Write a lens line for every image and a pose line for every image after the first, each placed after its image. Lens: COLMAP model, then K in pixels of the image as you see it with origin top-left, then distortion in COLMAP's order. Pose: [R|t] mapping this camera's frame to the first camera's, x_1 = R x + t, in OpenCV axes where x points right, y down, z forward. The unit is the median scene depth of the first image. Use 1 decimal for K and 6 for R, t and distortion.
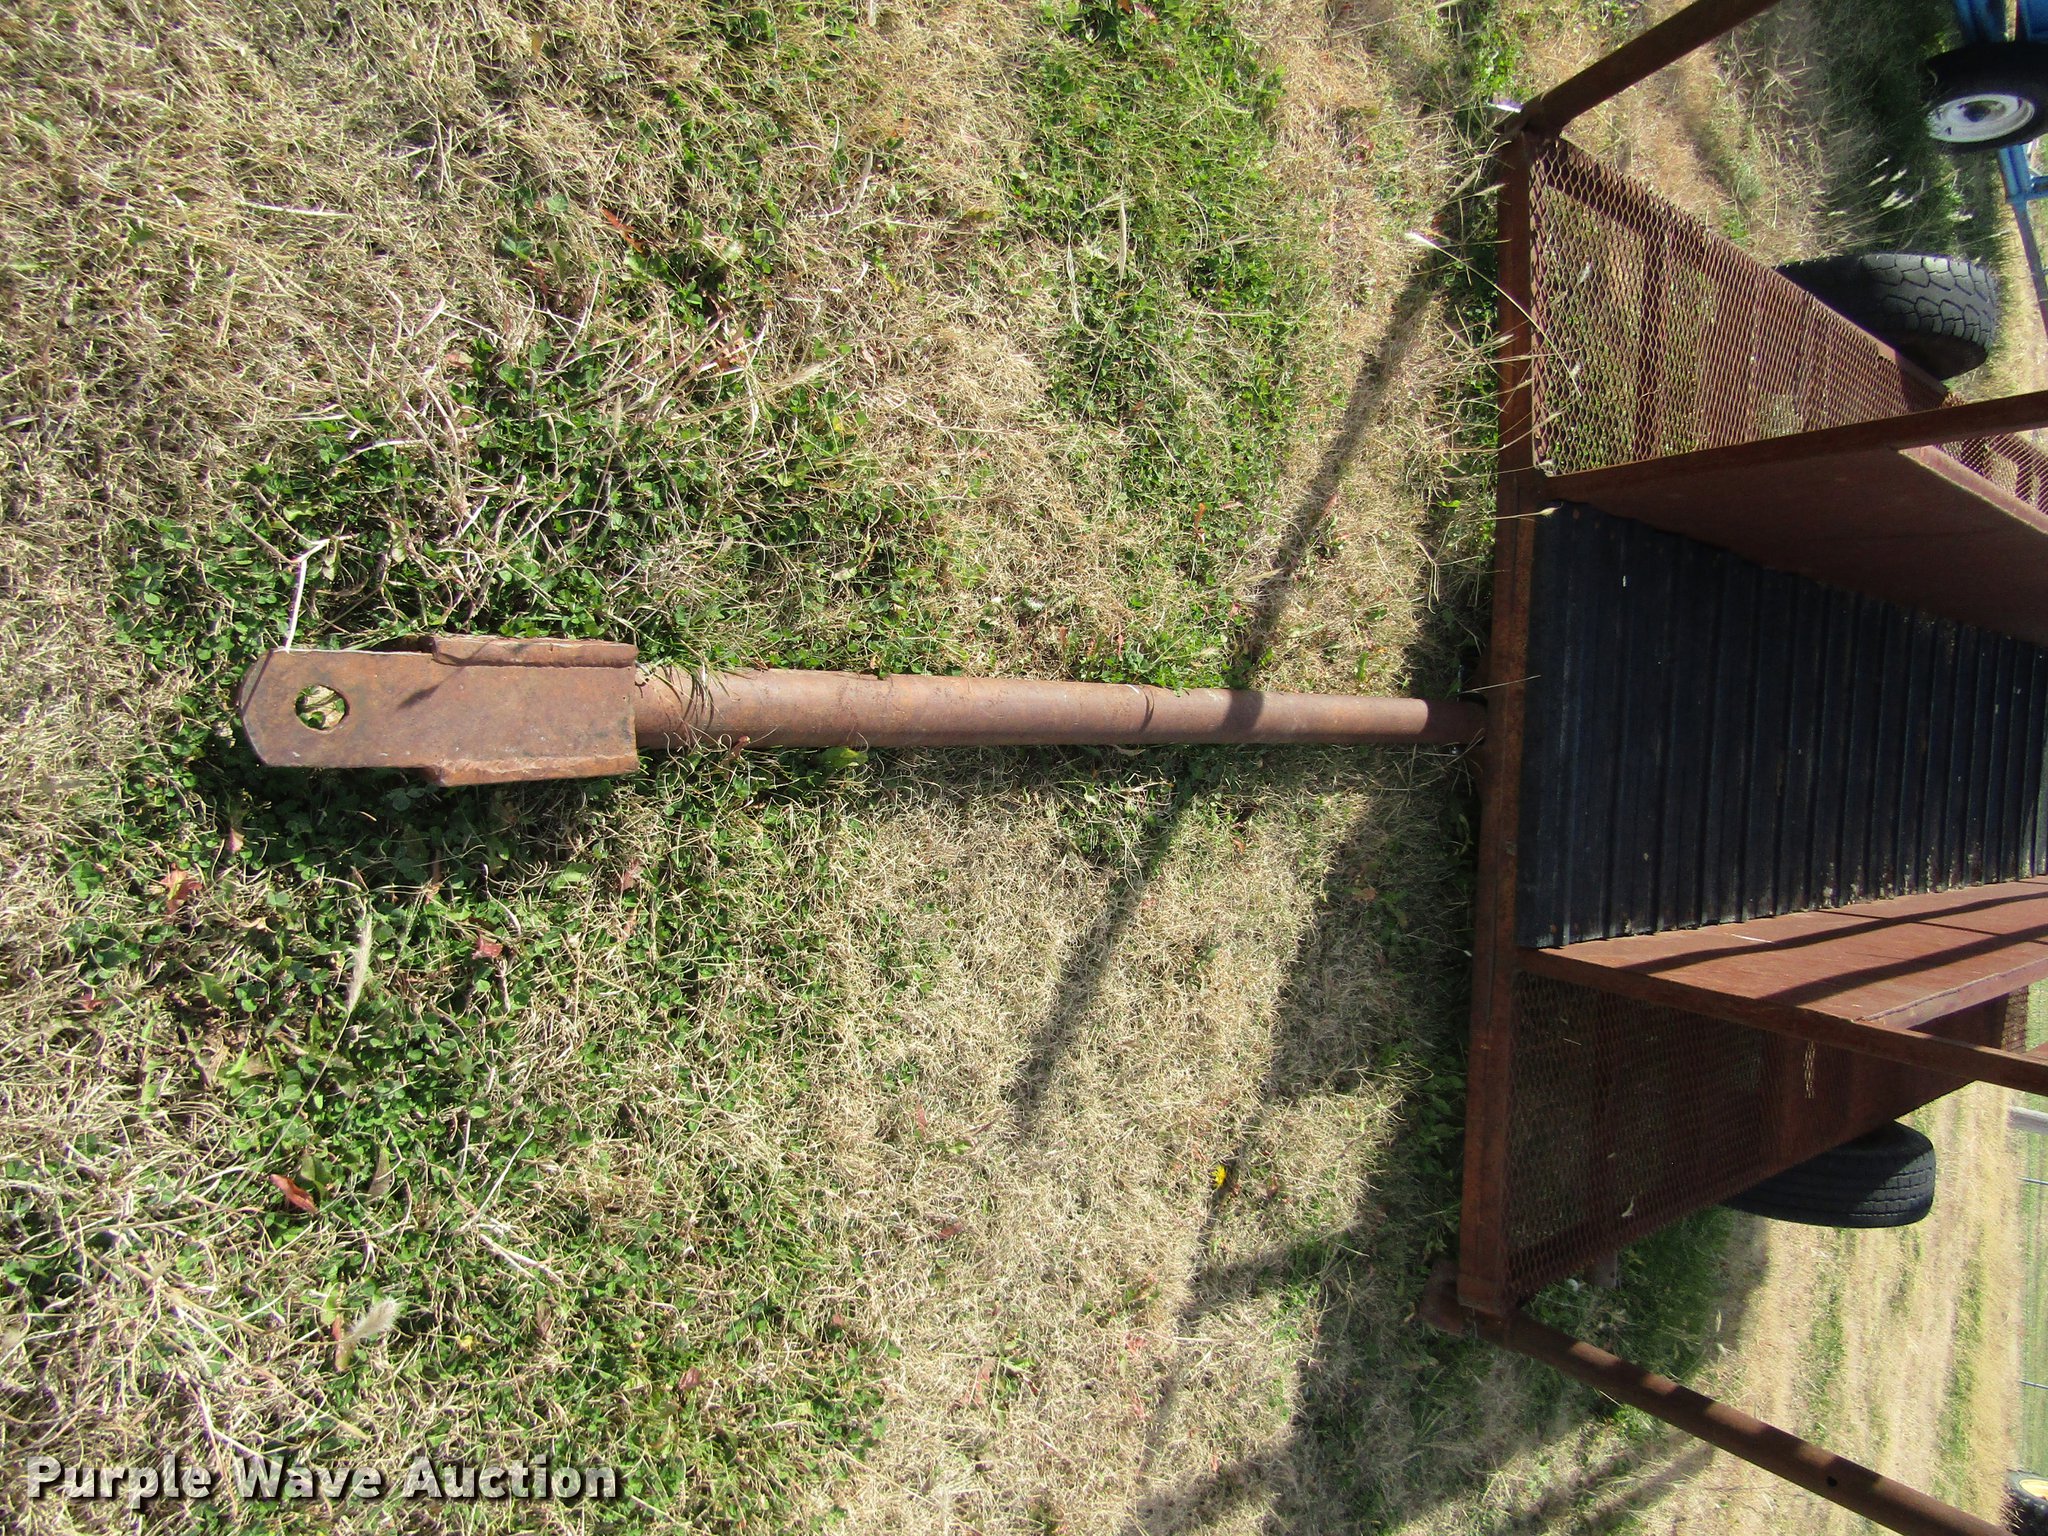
lens RADIAL K [[1514.4, 0, 1006.6], [0, 1514.4, 726.0], [0, 0, 1]] dist [-0.010780, 0.007489]
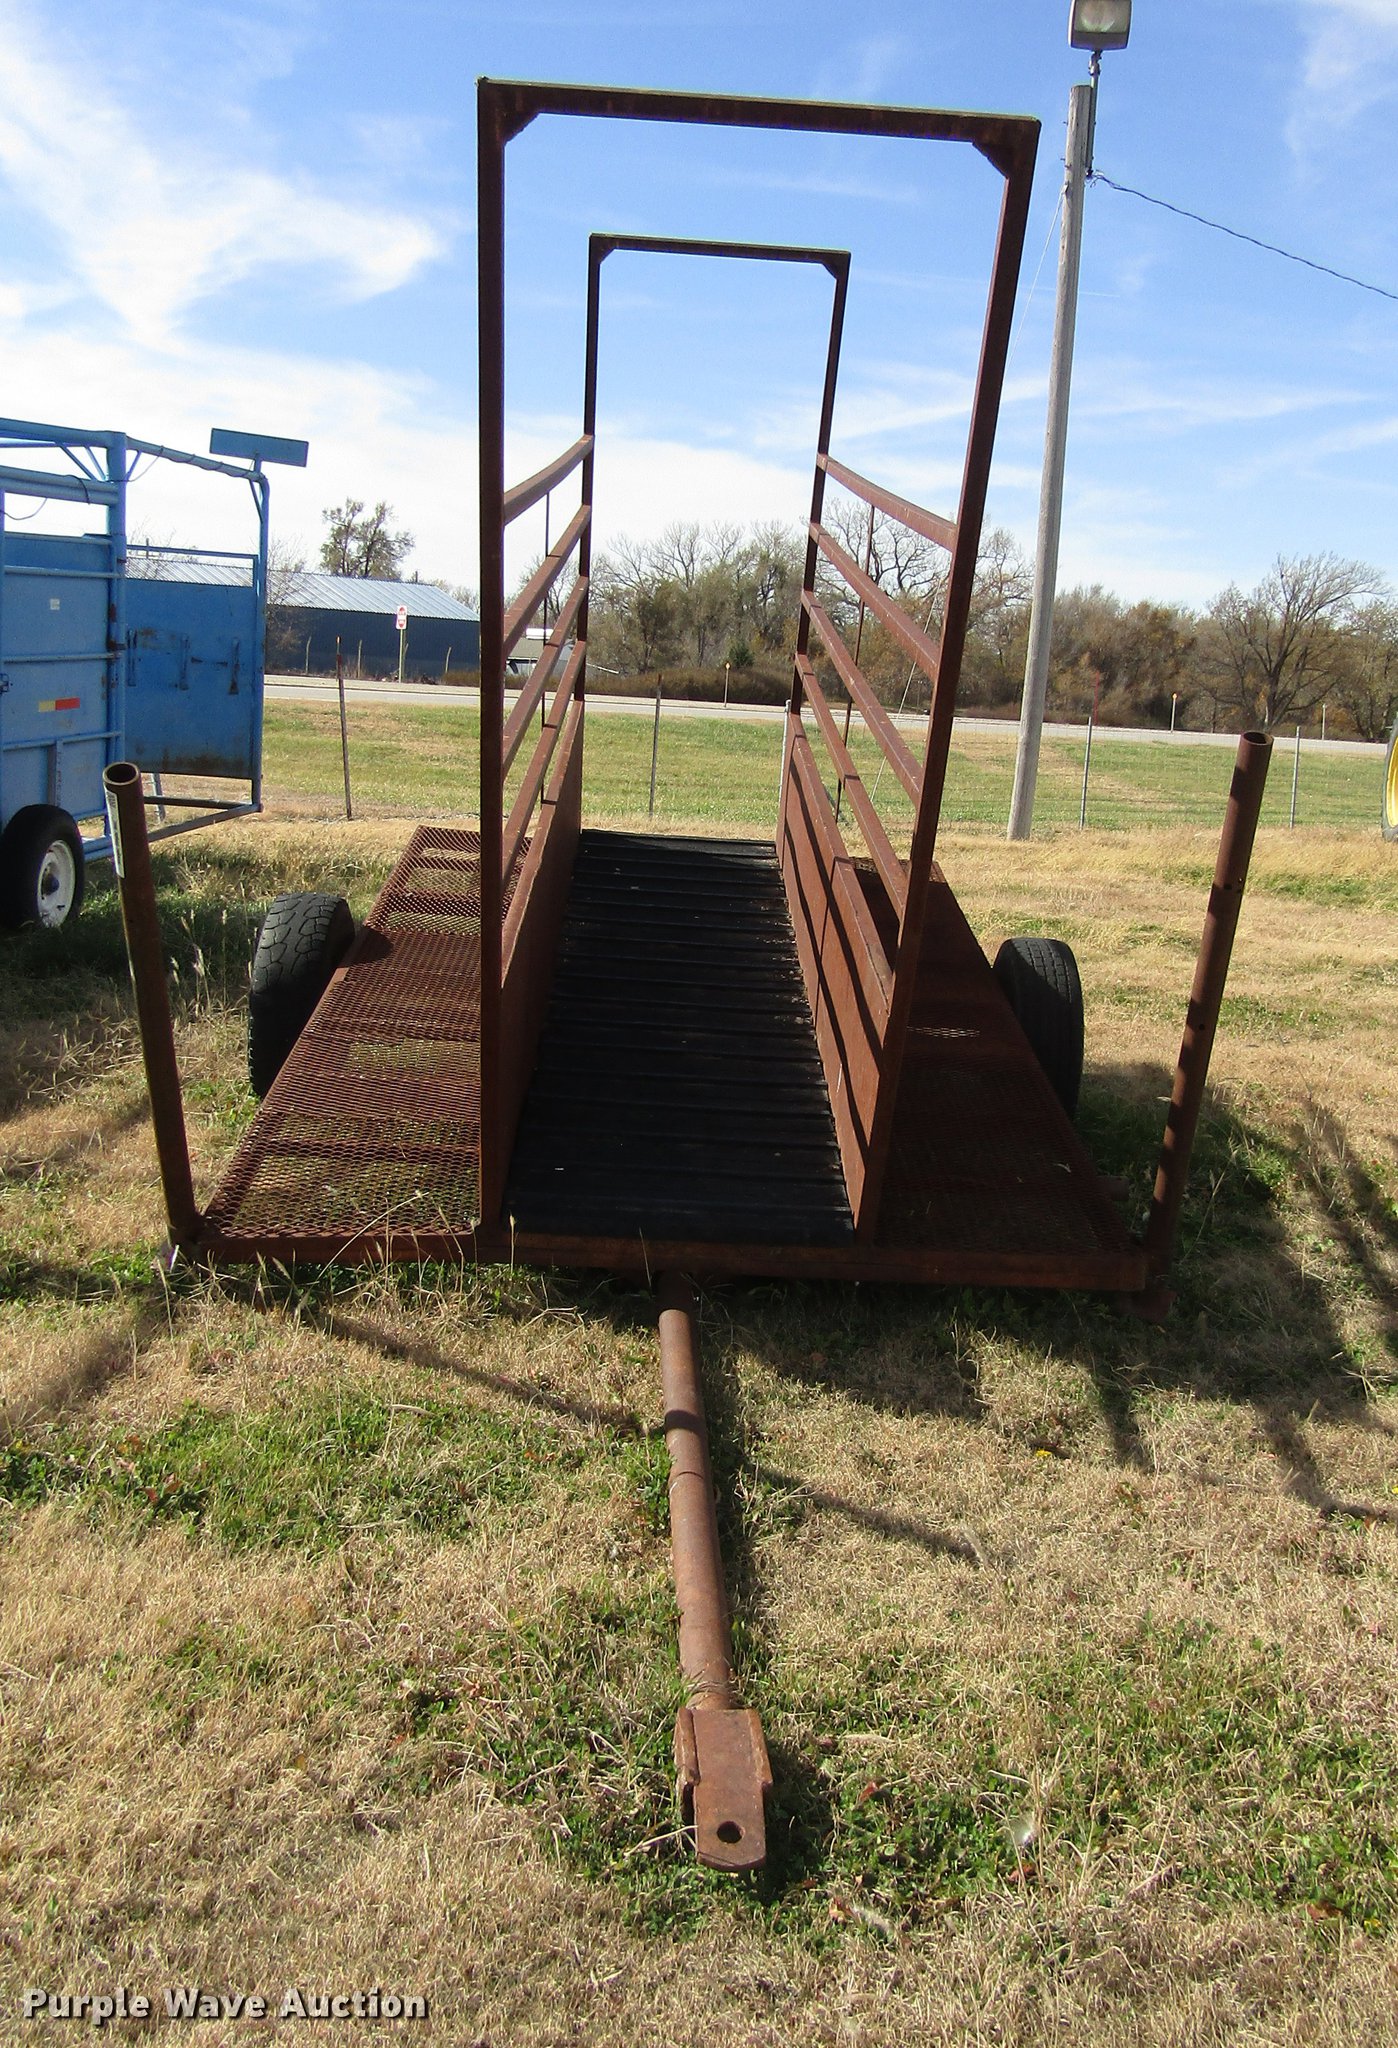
lens RADIAL K [[2048.8, 0, 649.0], [0, 2048.8, 983.8], [0, 0, 1]] dist [-0.025641, 0.000000]
pose [[-0.009884, -0.875580, 0.482973, -0.319315], [0.999754, 0.000949, 0.022179, -0.068052], [-0.019878, 0.483073, 0.875354, -0.646238]]
